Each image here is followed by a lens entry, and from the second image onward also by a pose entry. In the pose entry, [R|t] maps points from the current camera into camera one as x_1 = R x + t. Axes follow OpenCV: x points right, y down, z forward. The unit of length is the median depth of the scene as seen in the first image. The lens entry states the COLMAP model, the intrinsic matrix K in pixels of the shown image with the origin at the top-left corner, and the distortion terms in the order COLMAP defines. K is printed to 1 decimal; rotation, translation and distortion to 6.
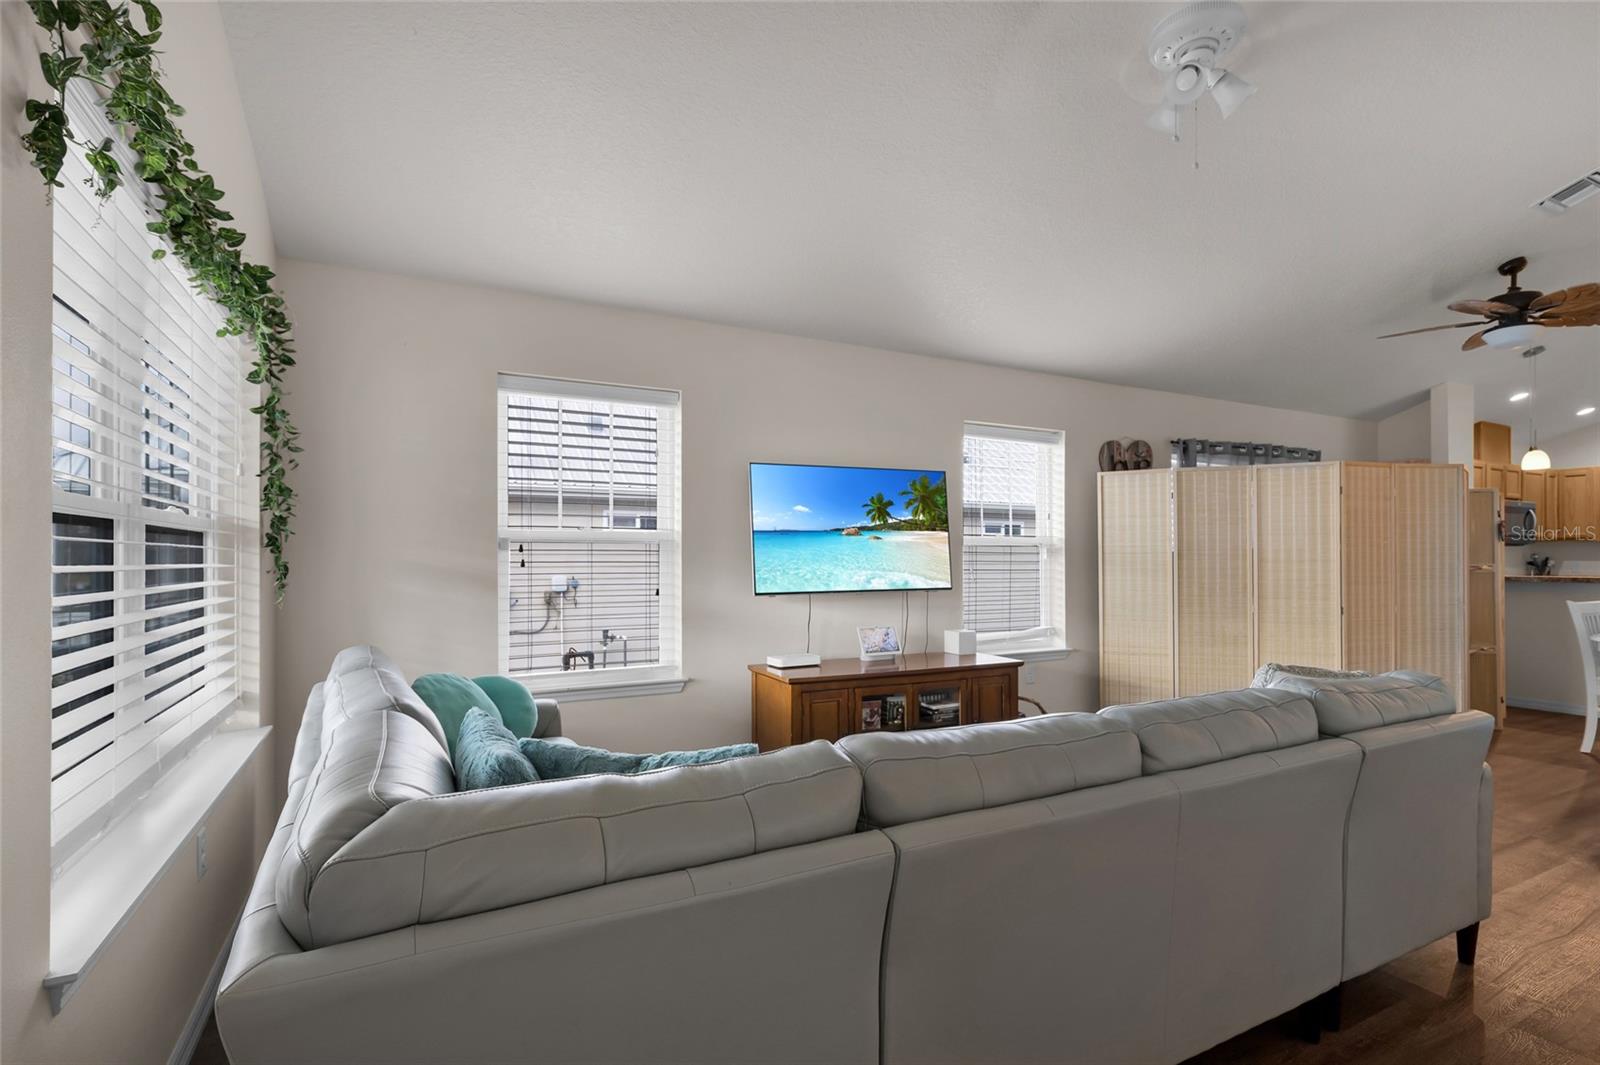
lens RADIAL K [[759.5, 0, 800.0], [0, 759.5, 548.7], [0, 0, 1]] dist [0.004441, -0.000951]
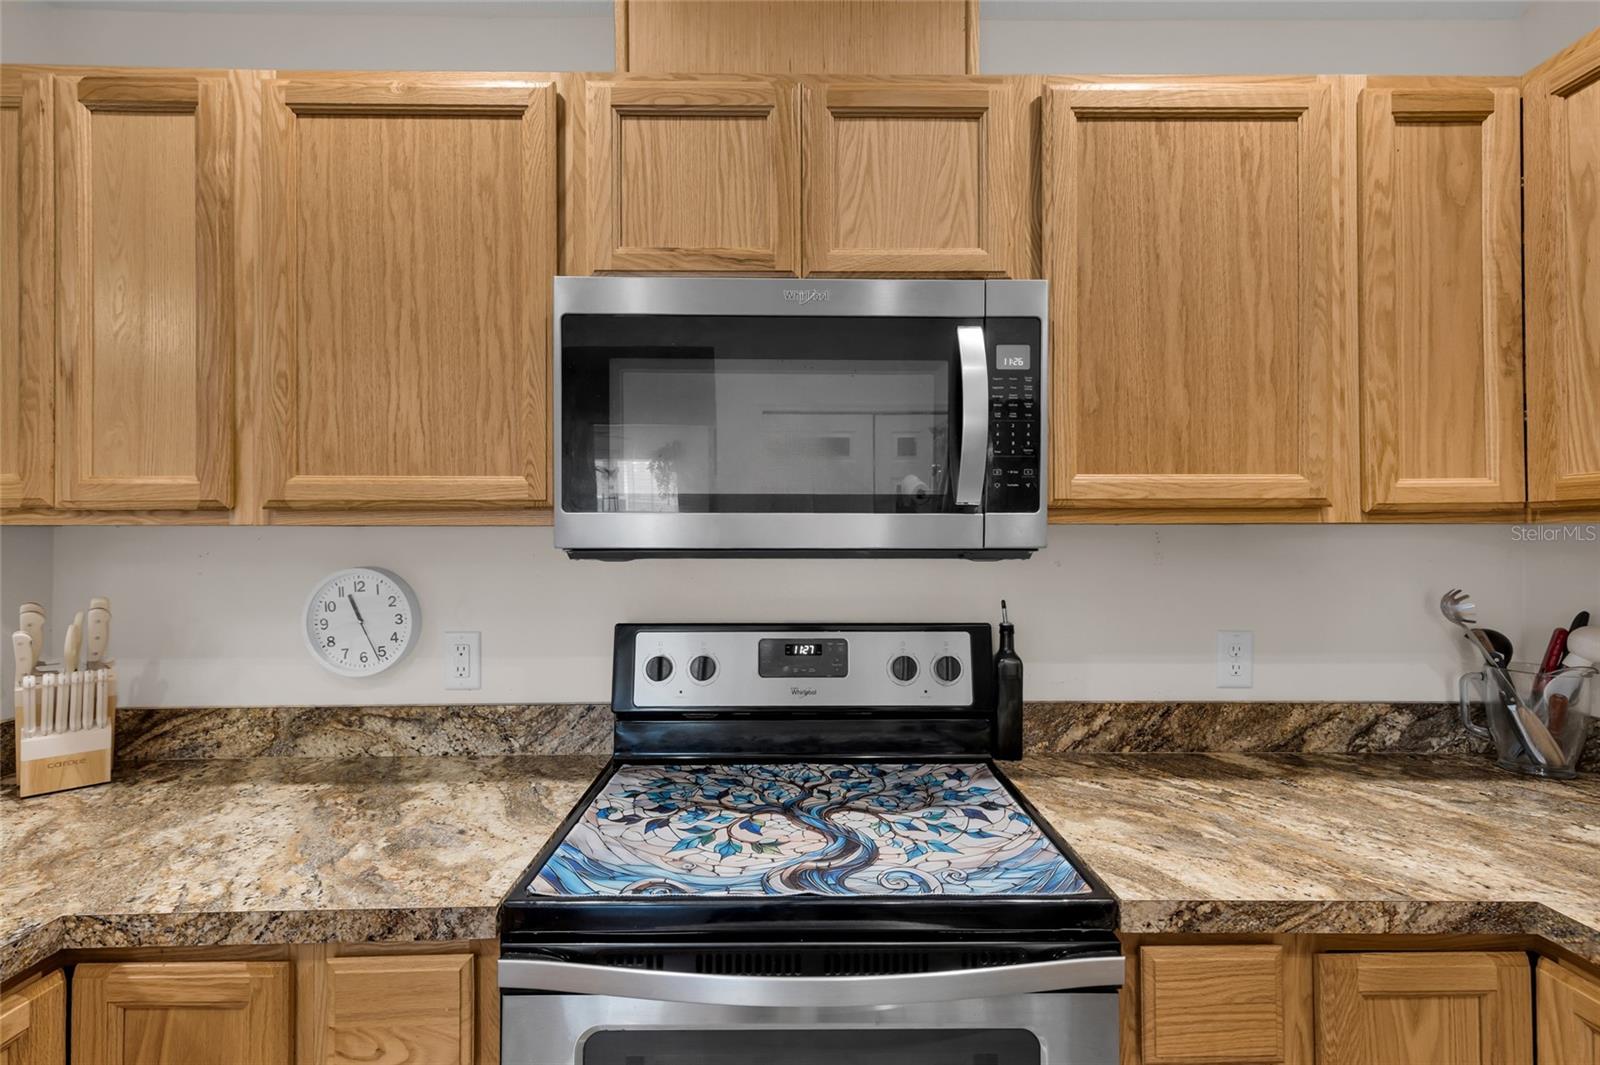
lens RADIAL K [[723.9, 0, 806.3], [0, 723.9, 528.8], [0, 0, 1]] dist [0.004643, -0.000518]
pose [[0.892947, -0.007242, -0.450103, 1.771798], [0.009019, 0.999958, 0.001804, -0.019774], [0.450071, -0.005671, 0.892975, 1.521367]]
